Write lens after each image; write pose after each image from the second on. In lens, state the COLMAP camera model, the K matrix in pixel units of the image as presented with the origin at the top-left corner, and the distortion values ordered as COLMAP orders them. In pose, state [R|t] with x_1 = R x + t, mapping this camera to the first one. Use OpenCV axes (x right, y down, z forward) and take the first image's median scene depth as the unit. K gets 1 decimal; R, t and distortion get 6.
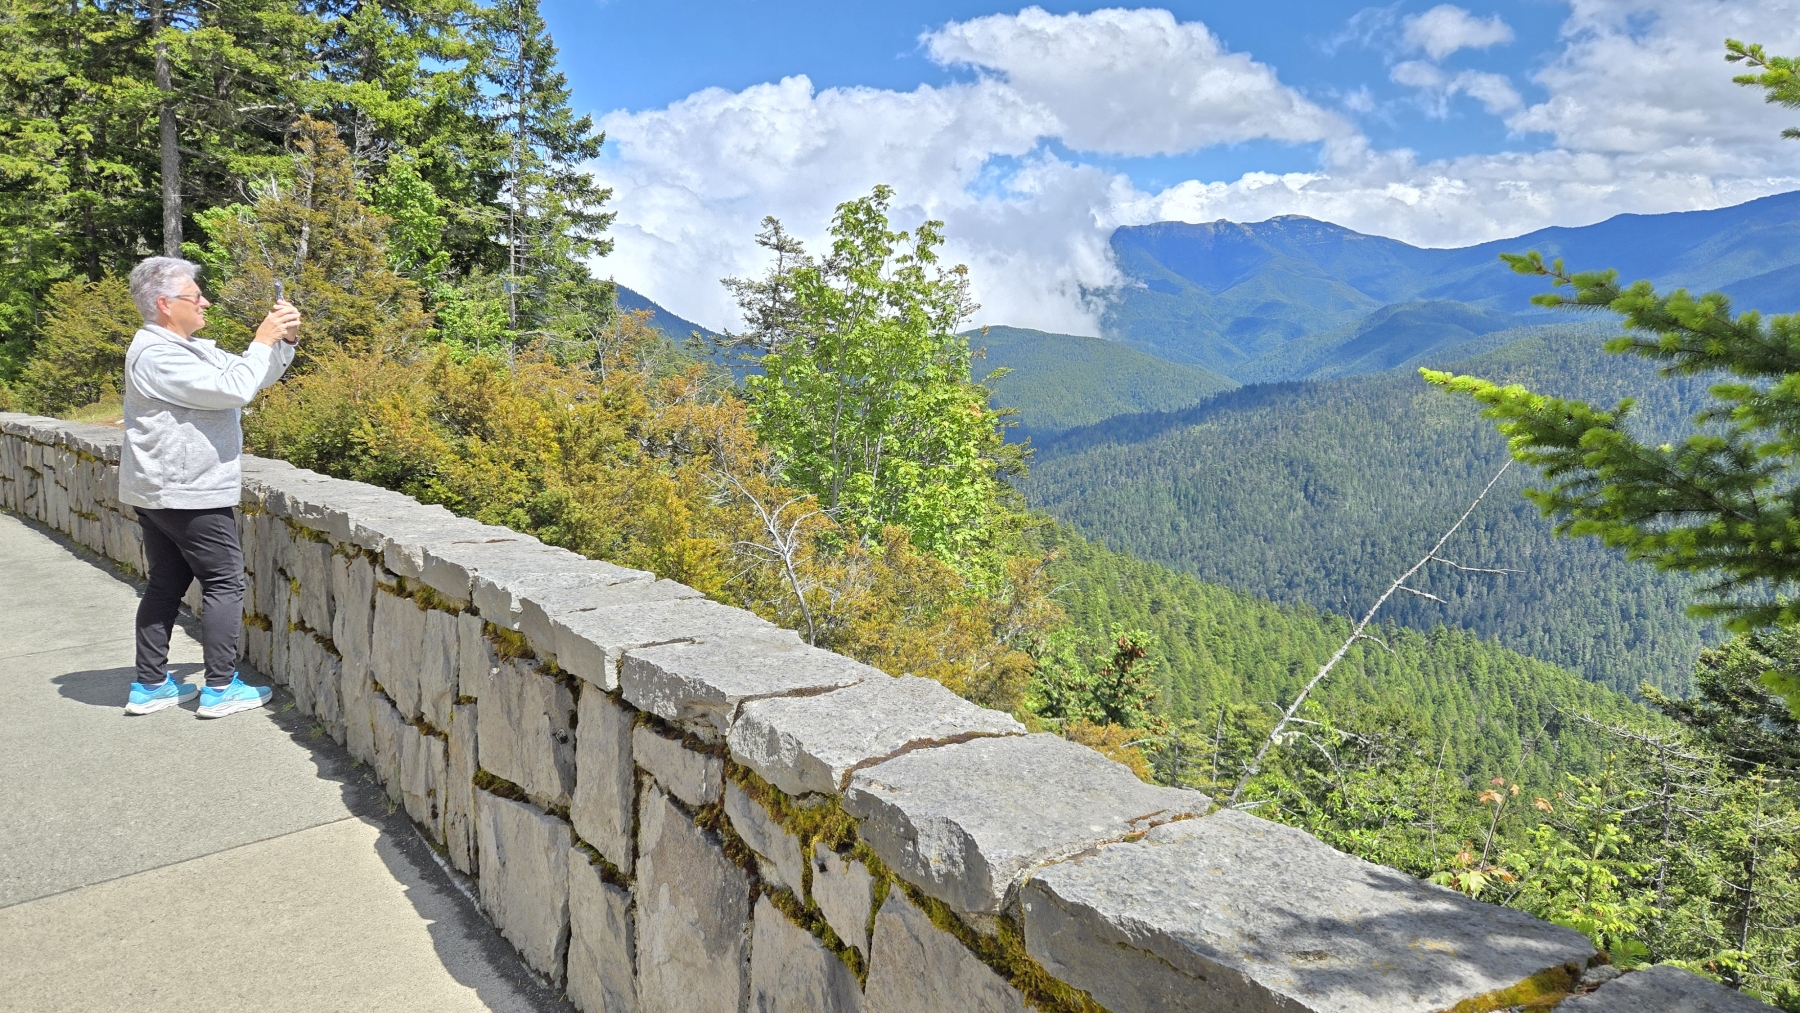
lens RADIAL K [[1196.7, 0, 913.5], [0, 1196.7, 480.8], [0, 0, 1]] dist [0.038190, -0.029018]
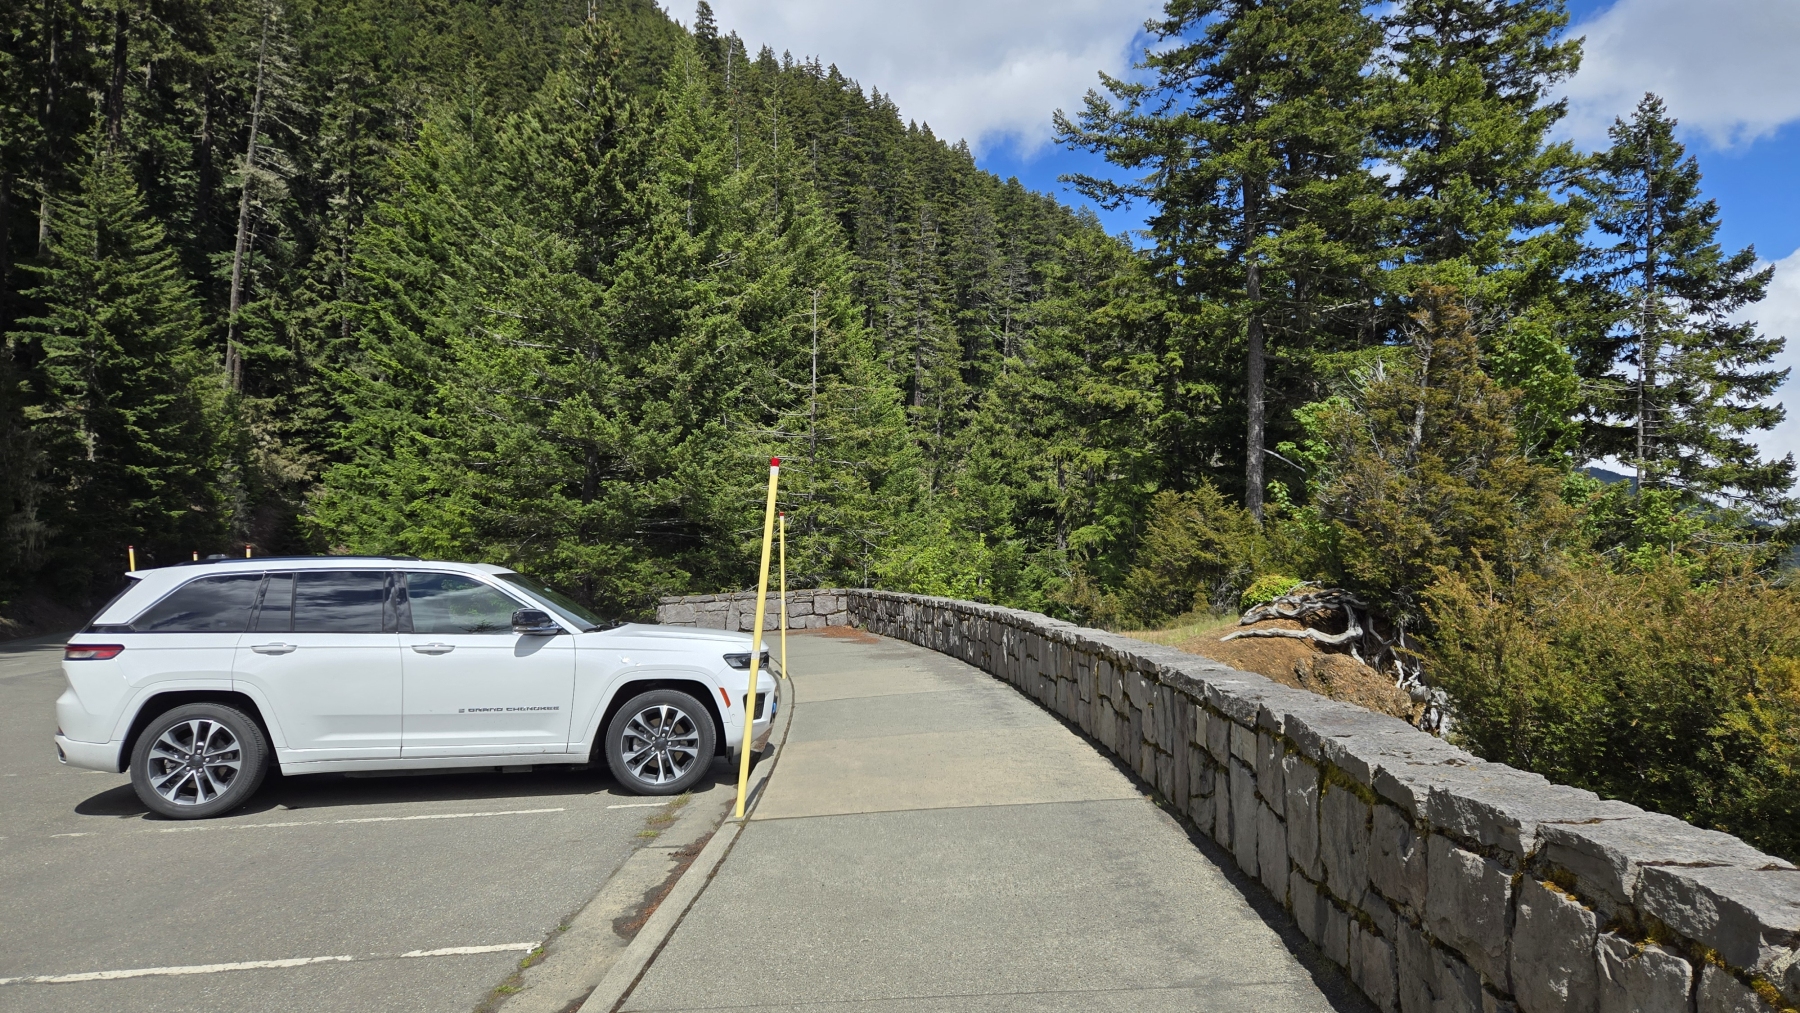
lens RADIAL K [[1196.7, 0, 897.2], [0, 1196.7, 504.4], [0, 0, 1]] dist [0.038190, -0.029018]
pose [[0.692986, -0.035719, -0.720066, -0.098089], [-0.072526, 0.990251, -0.118921, -0.013013], [0.717294, 0.134634, 0.683640, 0.112456]]
